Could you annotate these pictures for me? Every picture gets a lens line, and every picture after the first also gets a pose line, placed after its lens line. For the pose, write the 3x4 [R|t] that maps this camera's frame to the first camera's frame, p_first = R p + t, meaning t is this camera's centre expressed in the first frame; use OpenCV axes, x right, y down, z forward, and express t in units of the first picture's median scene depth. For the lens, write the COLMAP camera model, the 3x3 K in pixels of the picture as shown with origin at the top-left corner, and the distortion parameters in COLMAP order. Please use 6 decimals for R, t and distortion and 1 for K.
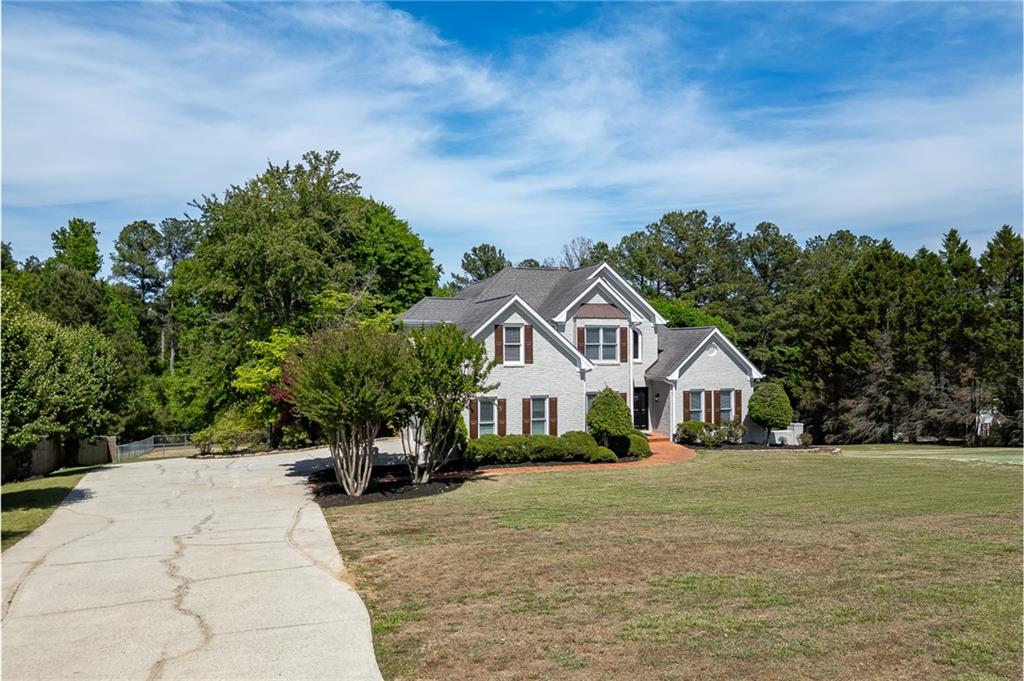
lens RADIAL K [[725.0, 0, 511.4], [0, 725.0, 340.8], [0, 0, 1]] dist [0.010263, 0.001680]
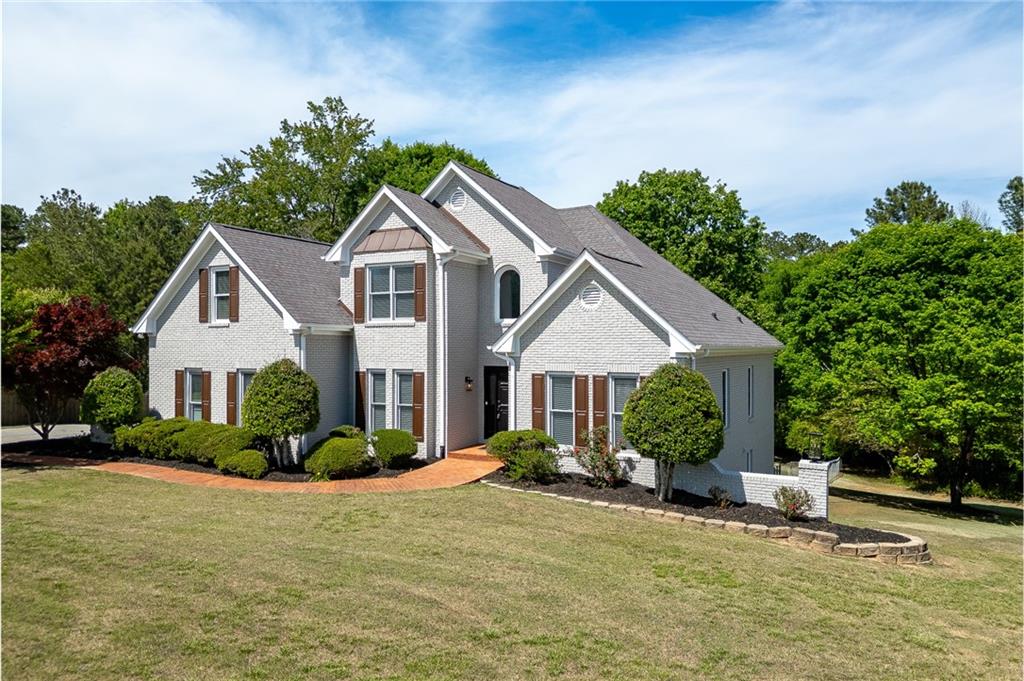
lens RADIAL K [[725.0, 0, 515.3], [0, 725.0, 339.3], [0, 0, 1]] dist [0.010263, 0.001680]
pose [[0.683052, -0.002968, -0.730364, 0.651677], [0.008643, 0.999955, 0.004019, 0.042790], [0.730319, -0.009058, 0.683046, 0.653434]]
